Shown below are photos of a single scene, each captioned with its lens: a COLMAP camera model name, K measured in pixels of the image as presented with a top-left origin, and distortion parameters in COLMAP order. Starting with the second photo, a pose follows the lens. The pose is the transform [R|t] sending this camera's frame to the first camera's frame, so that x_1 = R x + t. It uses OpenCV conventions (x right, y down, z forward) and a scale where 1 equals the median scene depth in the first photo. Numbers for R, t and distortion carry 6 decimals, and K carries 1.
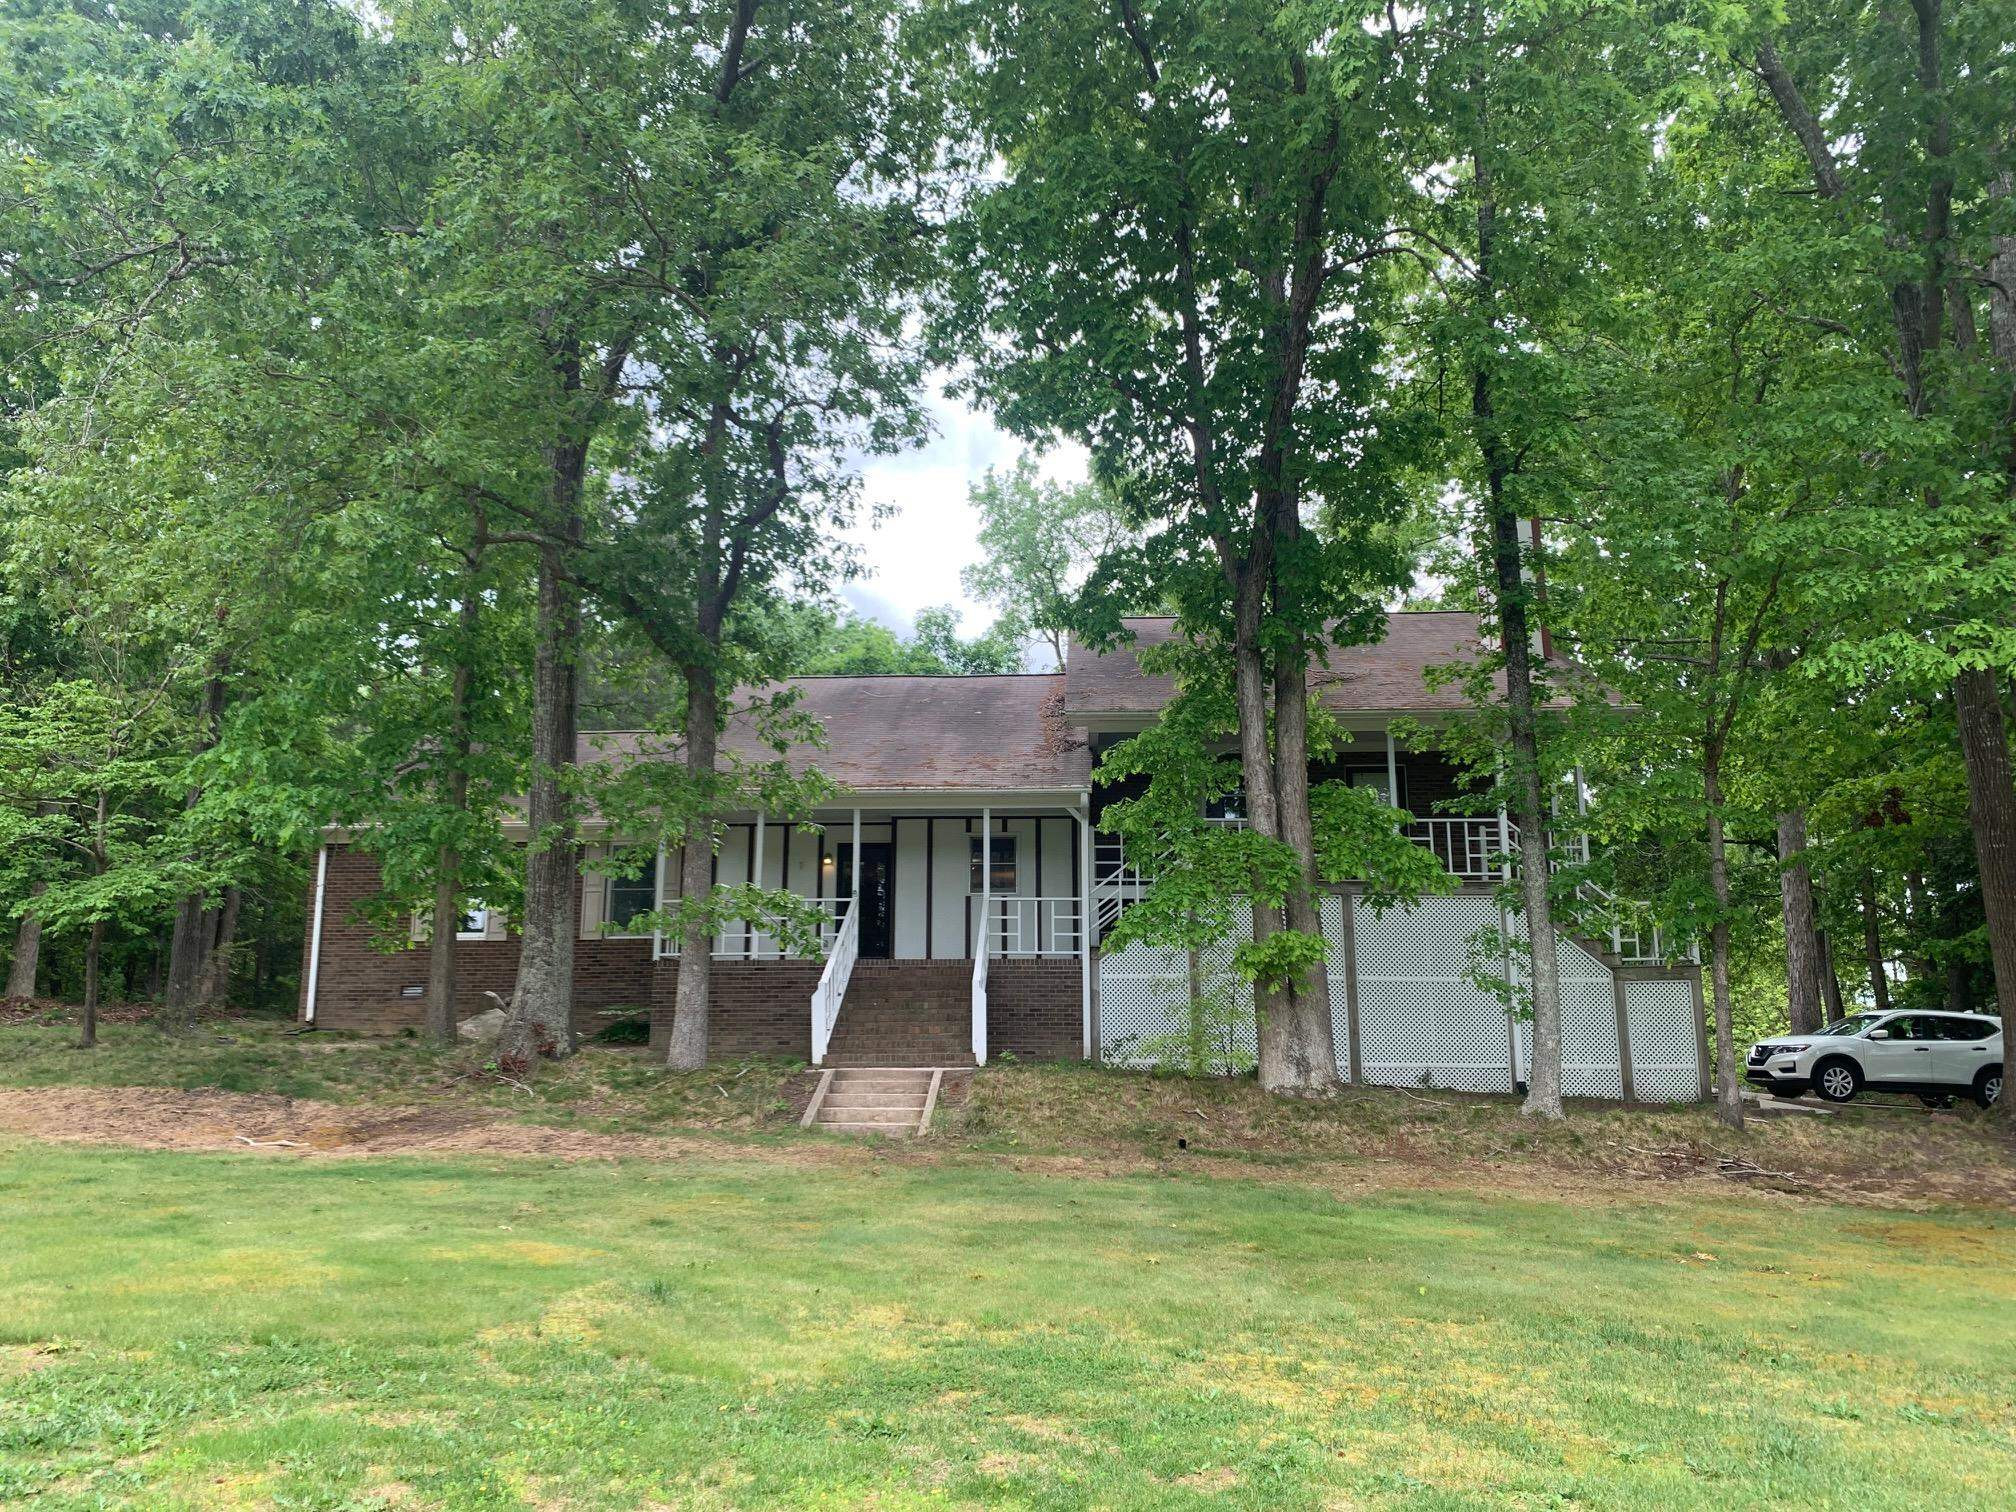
lens RADIAL K [[1487.8, 0, 1008.0], [0, 1487.8, 756.0], [0, 0, 1]] dist [-0.000785, 0.000094]
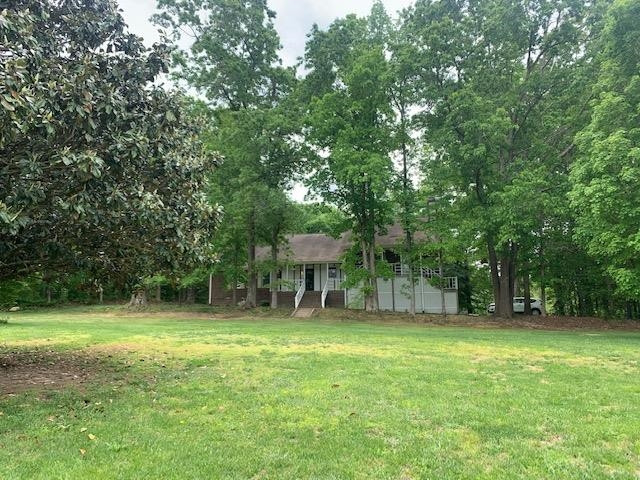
lens RADIAL K [[472.3, 0, 320.0], [0, 472.3, 240.0], [0, 0, 1]] dist [-0.000785, 0.000094]
pose [[0.988386, -0.033363, -0.148256, 0.247750], [0.037390, 0.999002, 0.024454, -0.106688], [0.147292, -0.029713, 0.988647, -0.823944]]
